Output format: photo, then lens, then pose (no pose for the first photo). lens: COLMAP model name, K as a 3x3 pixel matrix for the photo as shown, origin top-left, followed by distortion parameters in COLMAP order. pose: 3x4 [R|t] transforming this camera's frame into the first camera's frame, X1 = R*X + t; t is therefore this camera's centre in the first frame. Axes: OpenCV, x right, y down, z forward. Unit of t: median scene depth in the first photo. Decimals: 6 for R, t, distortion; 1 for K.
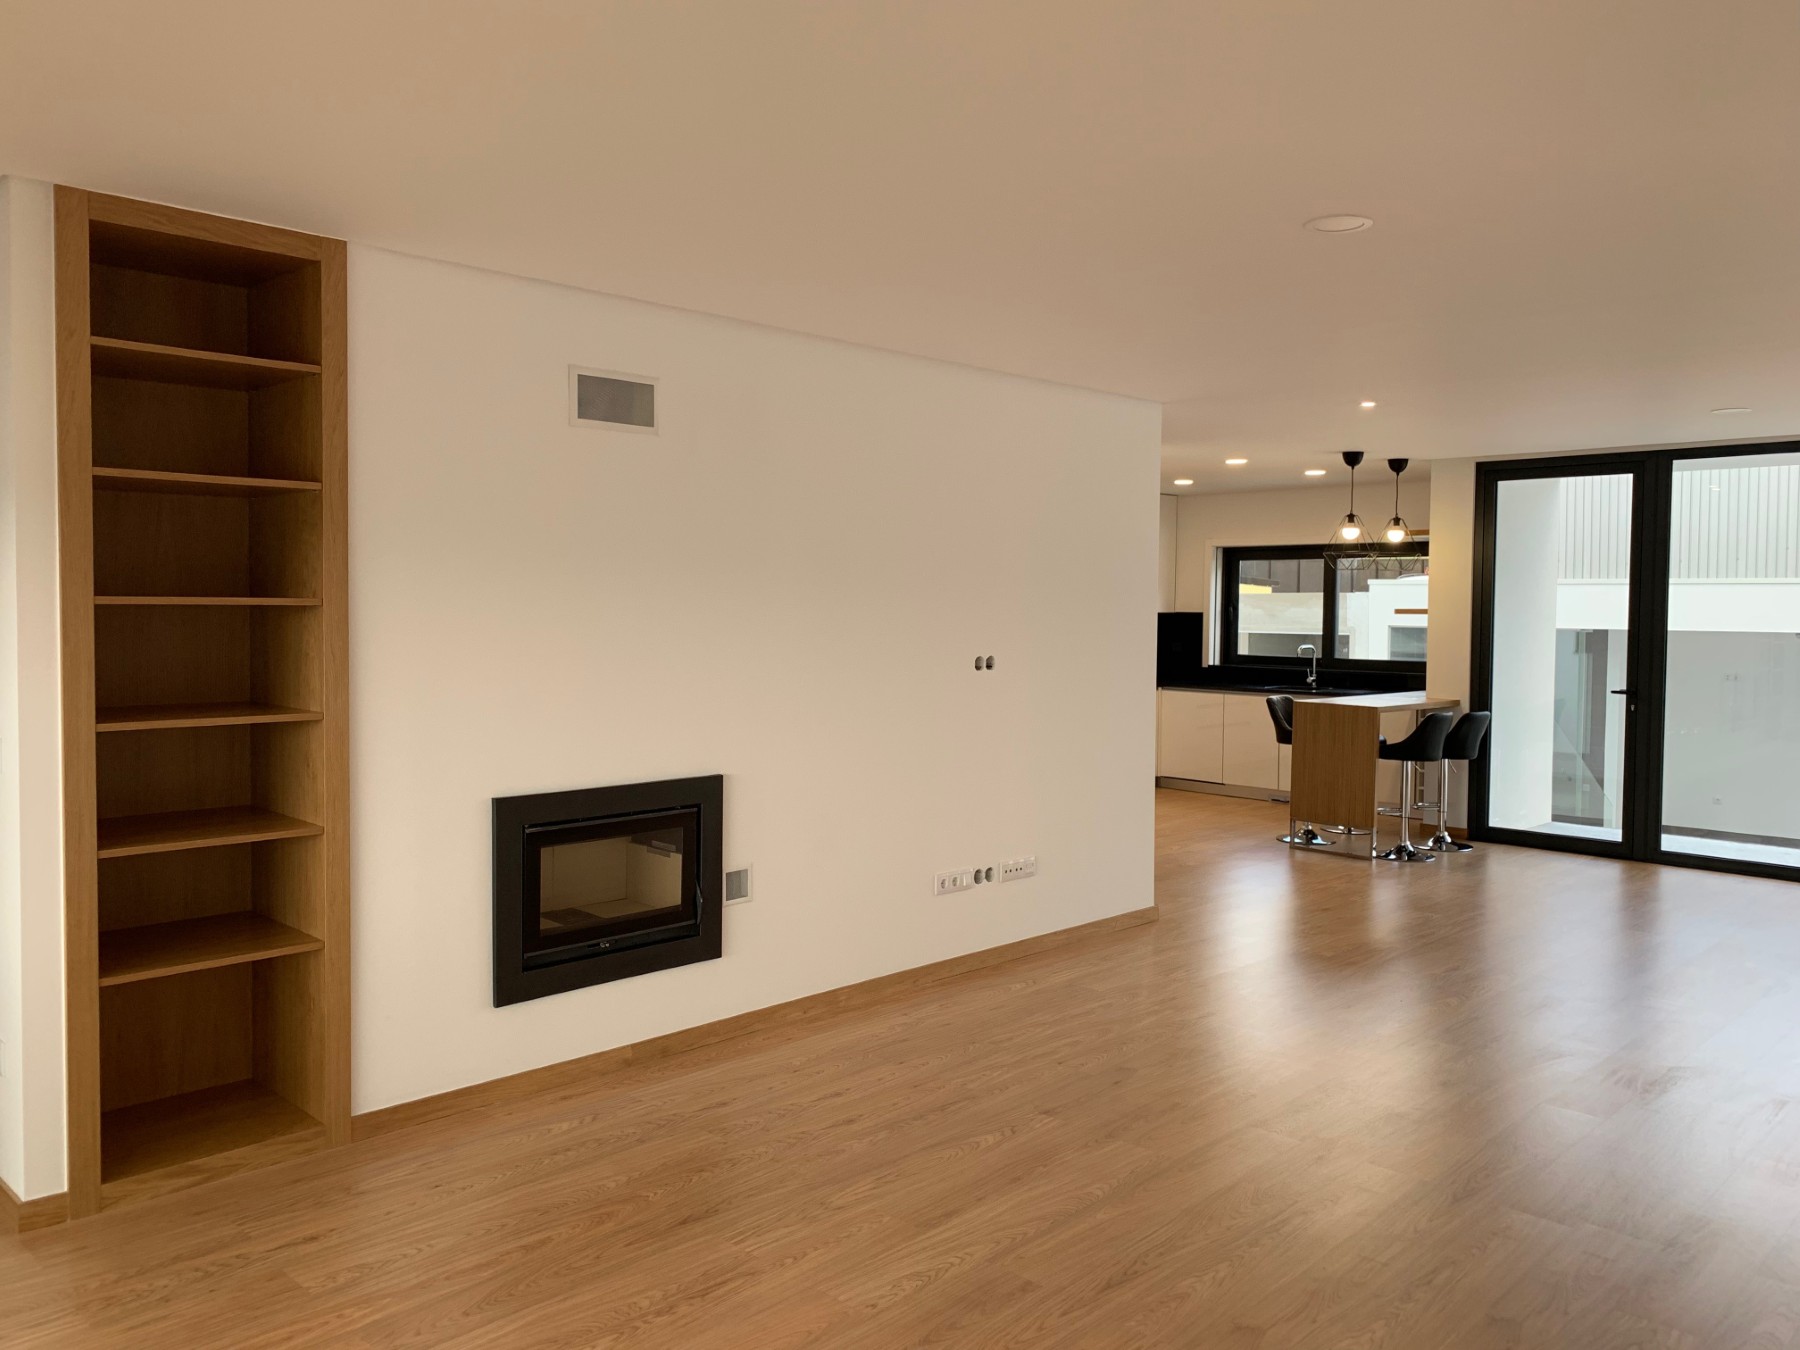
lens RADIAL K [[1358.0, 0, 898.6], [0, 1358.0, 667.6], [0, 0, 1]] dist [-0.000713, -0.000044]
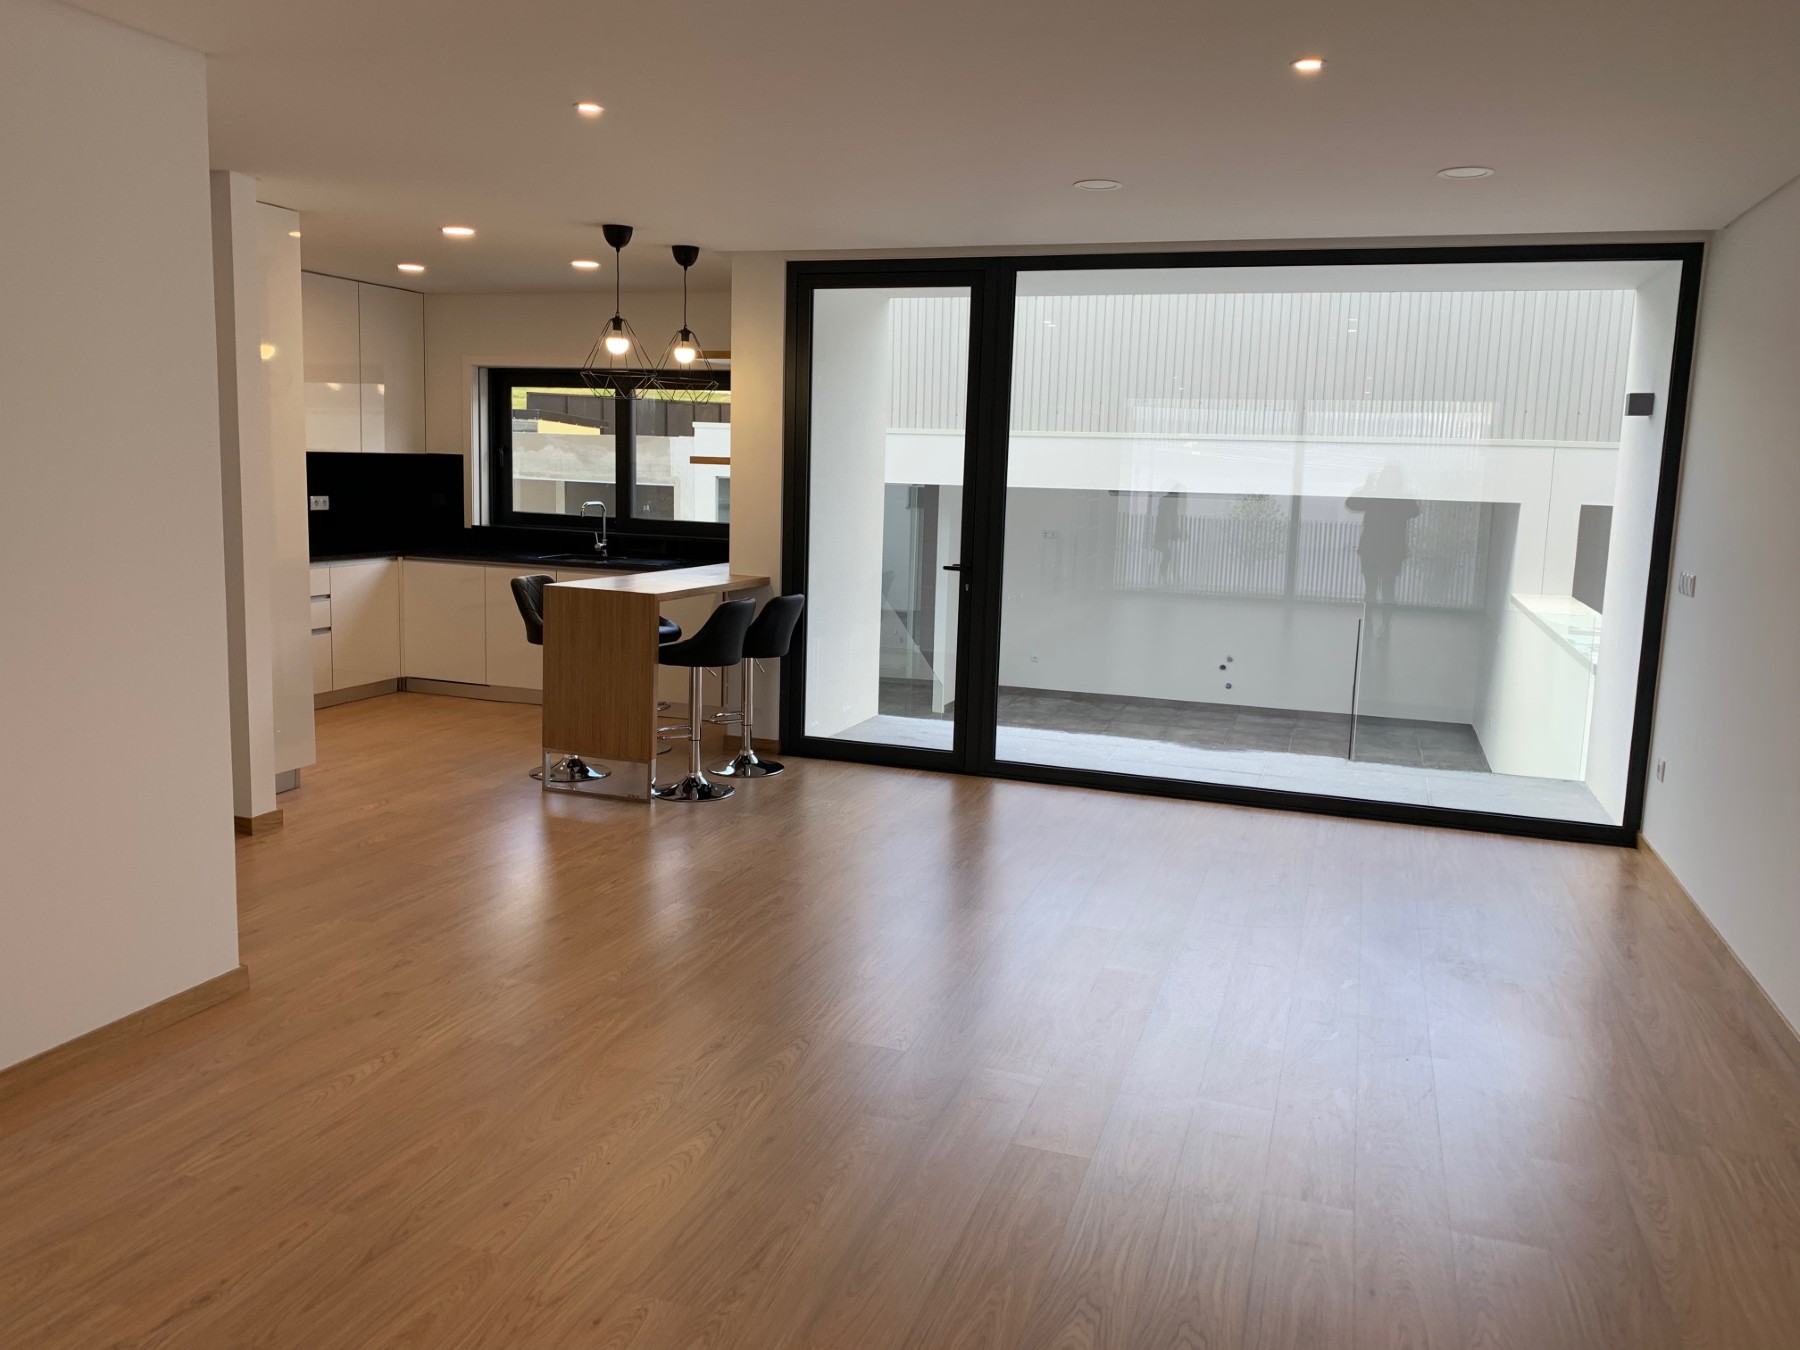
lens RADIAL K [[1358.0, 0, 898.6], [0, 1358.0, 667.6], [0, 0, 1]] dist [-0.000713, -0.000044]
pose [[0.898930, -0.042799, 0.435997, 0.142504], [-0.007095, 0.993664, 0.112169, -0.012636], [-0.438035, -0.103925, 0.892931, 0.276980]]
